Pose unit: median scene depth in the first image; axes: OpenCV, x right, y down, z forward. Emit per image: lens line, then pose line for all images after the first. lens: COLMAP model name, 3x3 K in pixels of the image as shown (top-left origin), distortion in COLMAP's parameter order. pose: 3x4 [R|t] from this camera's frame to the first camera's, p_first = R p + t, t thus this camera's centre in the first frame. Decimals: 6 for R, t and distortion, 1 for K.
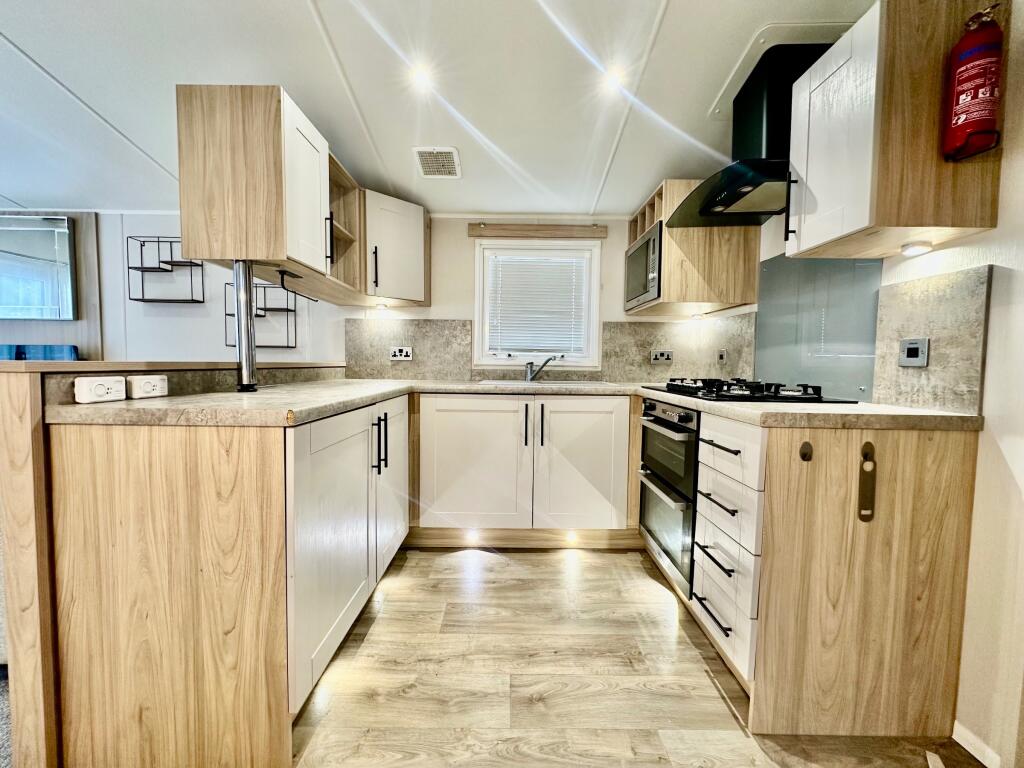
lens RADIAL K [[406.6, 0, 512.0], [0, 406.6, 384.0], [0, 0, 1]] dist [-0.003967, 0.000482]
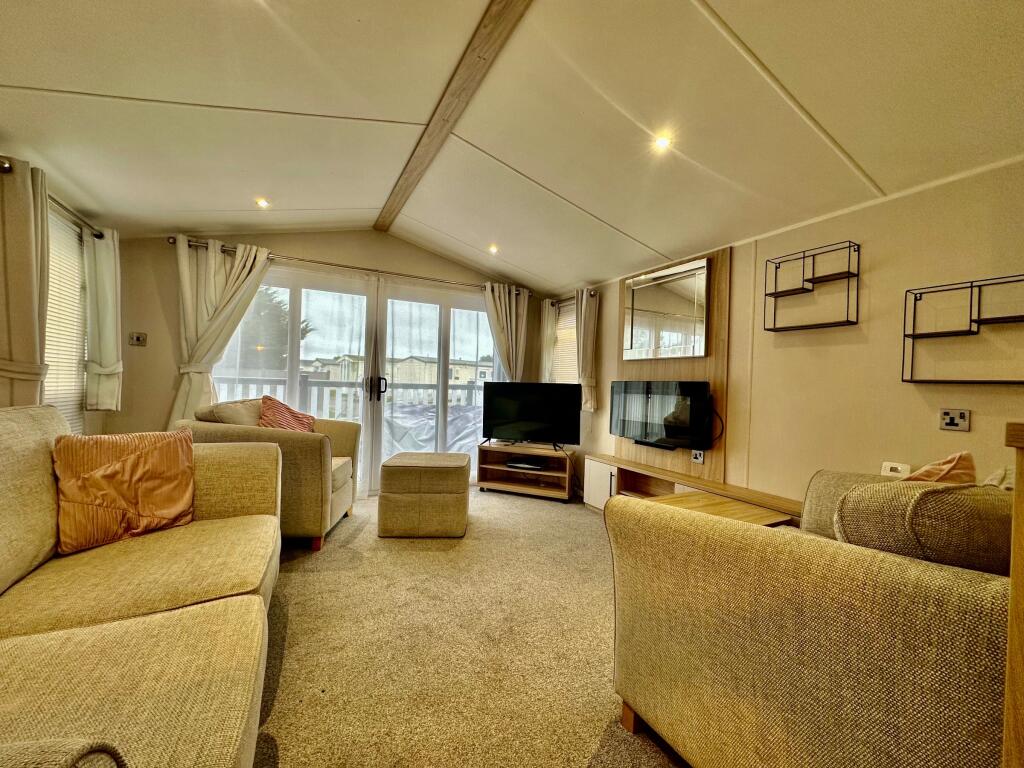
lens RADIAL K [[406.6, 0, 512.0], [0, 406.6, 384.0], [0, 0, 1]] dist [-0.003967, 0.000482]
pose [[0.463453, 0.002269, -0.886118, -0.756092], [-0.075259, 0.996484, -0.036810, -0.028750], [0.882920, 0.083748, 0.461995, 0.199106]]
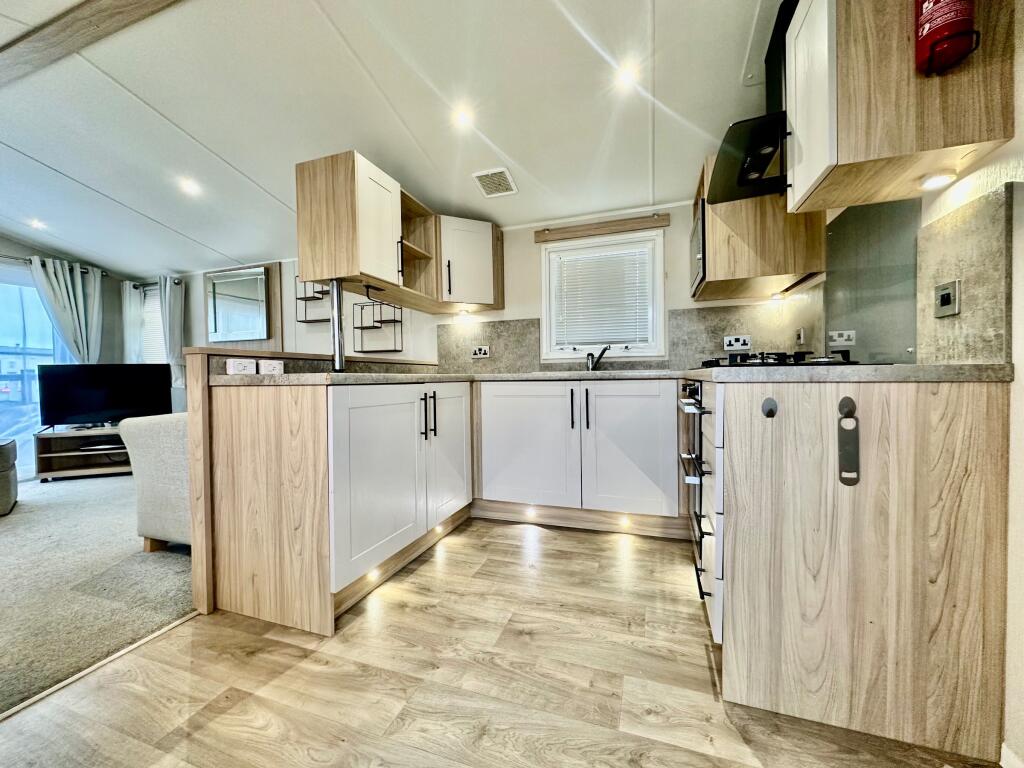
lens RADIAL K [[406.6, 0, 512.0], [0, 406.6, 384.0], [0, 0, 1]] dist [-0.003967, 0.000482]
pose [[0.942469, -0.020259, -0.333680, 0.370574], [0.009036, 0.999341, -0.035153, 0.109129], [0.334172, 0.030115, 0.942031, -0.090795]]
